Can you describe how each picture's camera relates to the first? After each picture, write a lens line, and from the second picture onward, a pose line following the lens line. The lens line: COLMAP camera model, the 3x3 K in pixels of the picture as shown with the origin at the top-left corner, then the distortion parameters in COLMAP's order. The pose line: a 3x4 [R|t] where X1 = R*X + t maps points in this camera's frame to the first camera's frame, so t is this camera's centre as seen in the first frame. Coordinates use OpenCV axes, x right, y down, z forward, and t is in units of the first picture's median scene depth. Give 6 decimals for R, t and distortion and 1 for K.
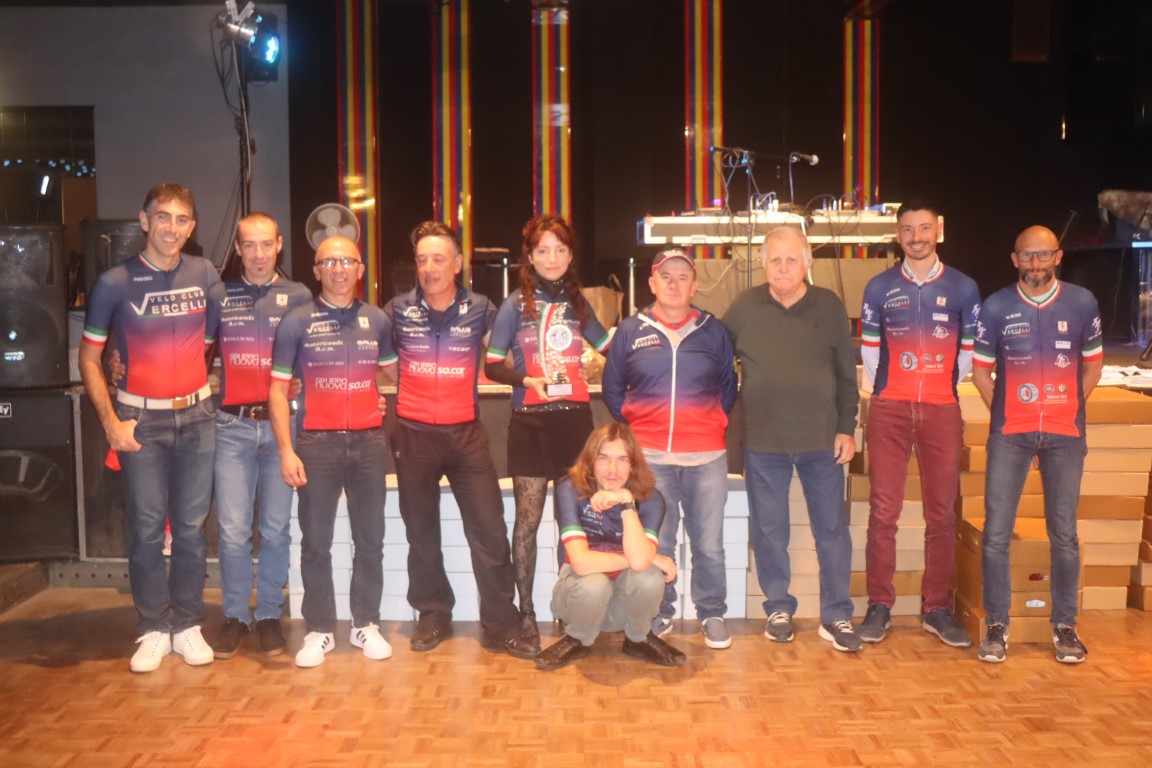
lens RADIAL K [[1128.3, 0, 572.8], [0, 1128.3, 382.4], [0, 0, 1]] dist [-0.127755, 0.183300]
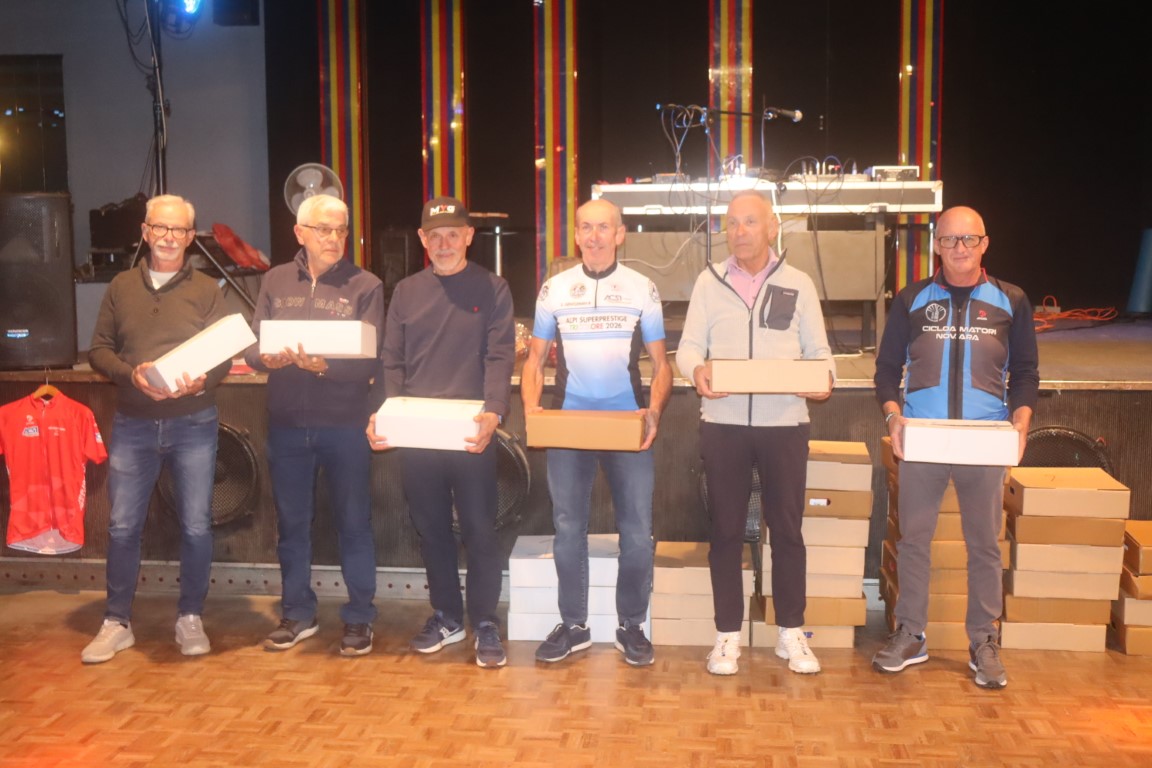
lens RADIAL K [[1288.0, 0, 575.1], [0, 1288.0, 384.2], [0, 0, 1]] dist [-0.090103, 0.256850]
pose [[0.993927, 0.012651, -0.109310, 0.190604], [-0.009834, 0.999606, 0.026275, -0.019526], [0.109599, -0.025040, 0.993660, -0.010655]]
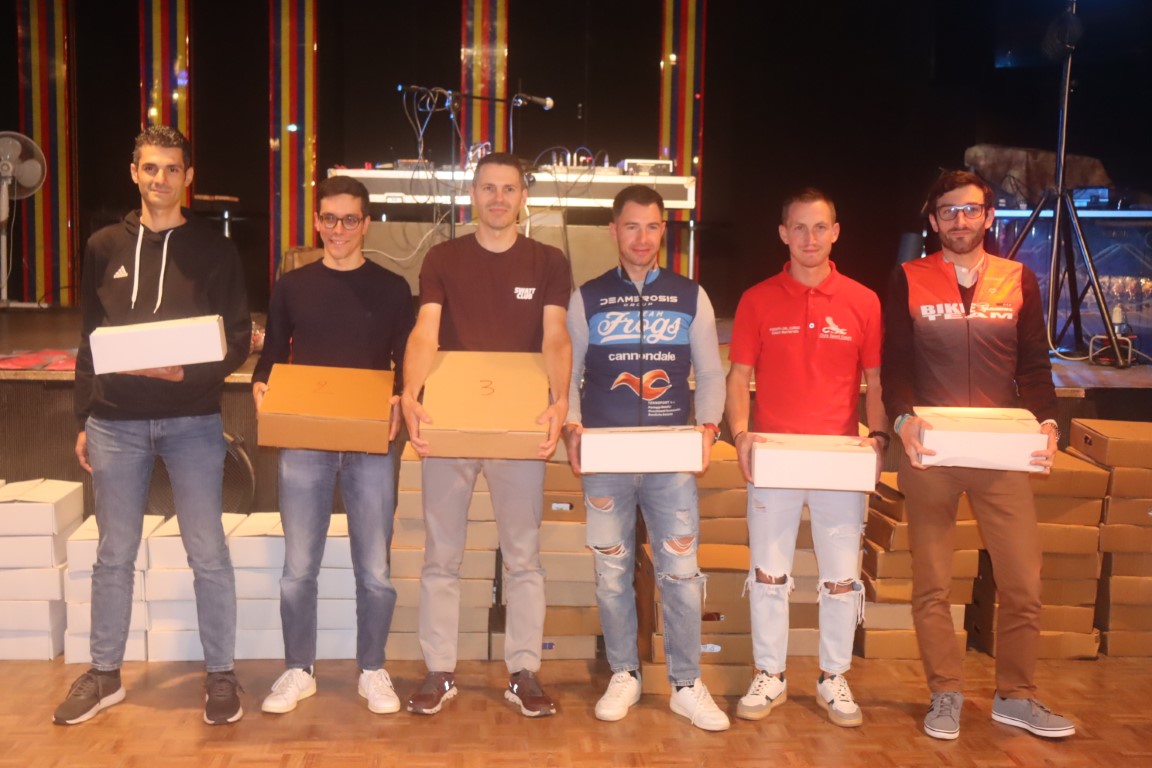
lens RADIAL K [[1410.8, 0, 576.0], [0, 1410.8, 384.0], [0, 0, 1]] dist [-0.035329, 0.247601]
pose [[0.997389, 0.021307, 0.069004, 0.206577], [-0.022611, 0.999579, 0.018174, -0.015044], [-0.068588, -0.019687, 0.997451, -0.047278]]
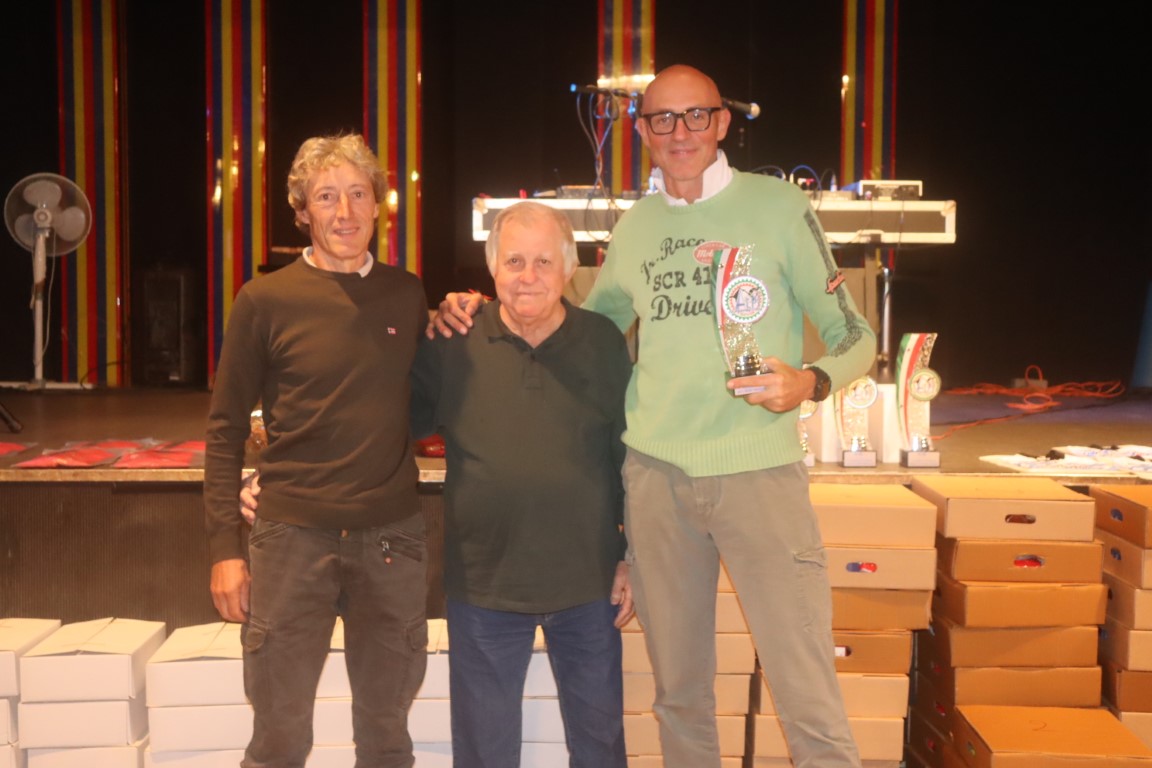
lens RADIAL K [[1573.0, 0, 578.3], [0, 1573.0, 387.0], [0, 0, 1]] dist [0.004749, 0.373866]
pose [[0.999586, 0.011669, 0.026311, 0.117383], [-0.010733, 0.999315, -0.035420, -0.013892], [-0.026706, 0.035123, 0.999026, 0.150241]]
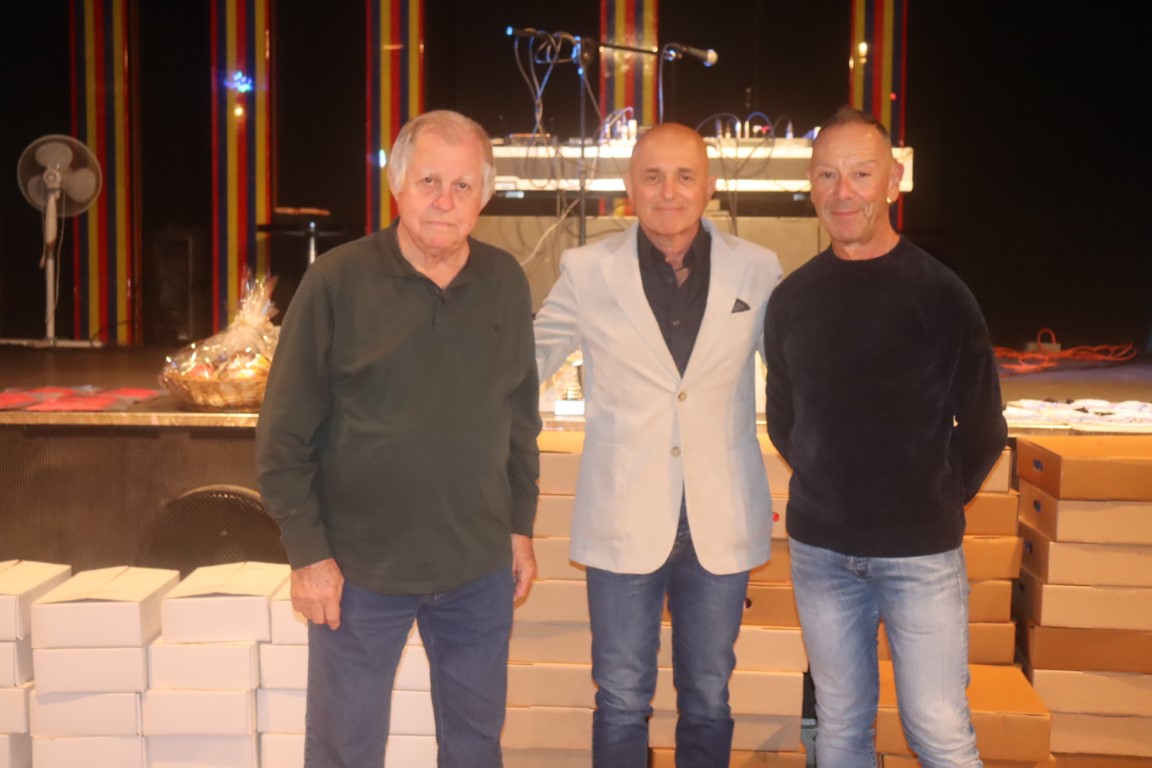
lens RADIAL K [[1531.4, 0, 577.3], [0, 1531.4, 383.2], [0, 0, 1]] dist [0.034895, 0.124336]
pose [[0.999201, 0.017545, -0.035898, 0.215151], [-0.018355, 0.999581, -0.022372, 0.000542], [0.035490, 0.023013, 0.999105, 0.191638]]
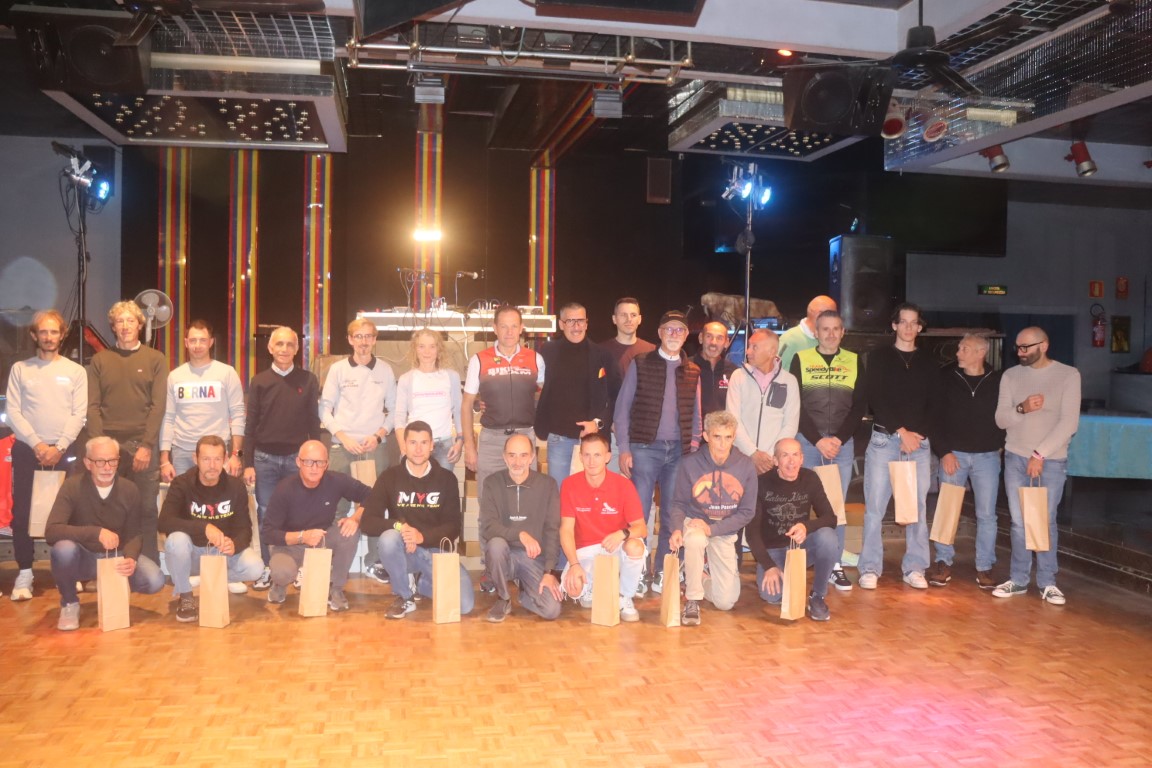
lens RADIAL K [[963.0, 0, 576.0], [0, 963.0, 384.0], [0, 0, 1]] dist [-0.174681, 0.160300]
pose [[0.981466, 0.012364, 0.191238, 0.127166], [-0.003960, 0.999012, -0.044266, 0.004236], [-0.191596, 0.042689, 0.980545, -0.350736]]
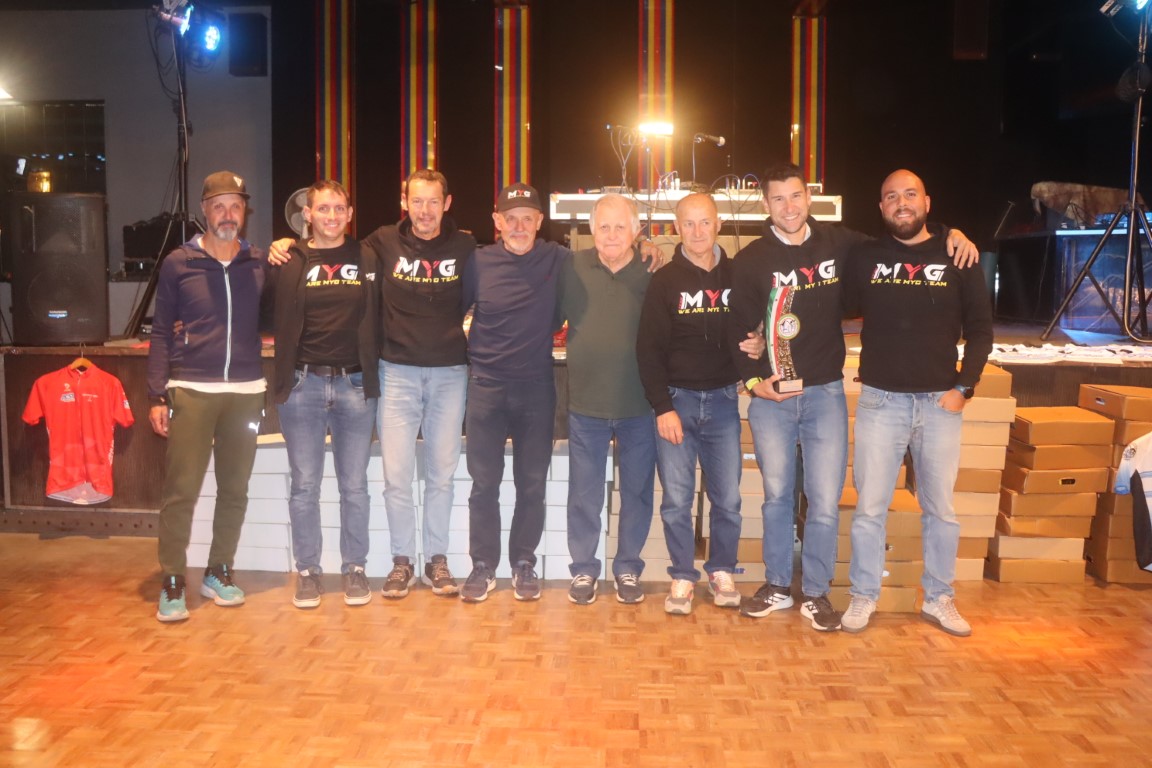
lens RADIAL K [[1018.3, 0, 574.2], [0, 1018.3, 383.7], [0, 0, 1]] dist [-0.160717, 0.169539]
pose [[0.998741, 0.017213, -0.047110, 0.155996], [-0.016359, 0.999696, 0.018452, 0.013110], [0.047413, -0.017658, 0.998719, 0.069618]]
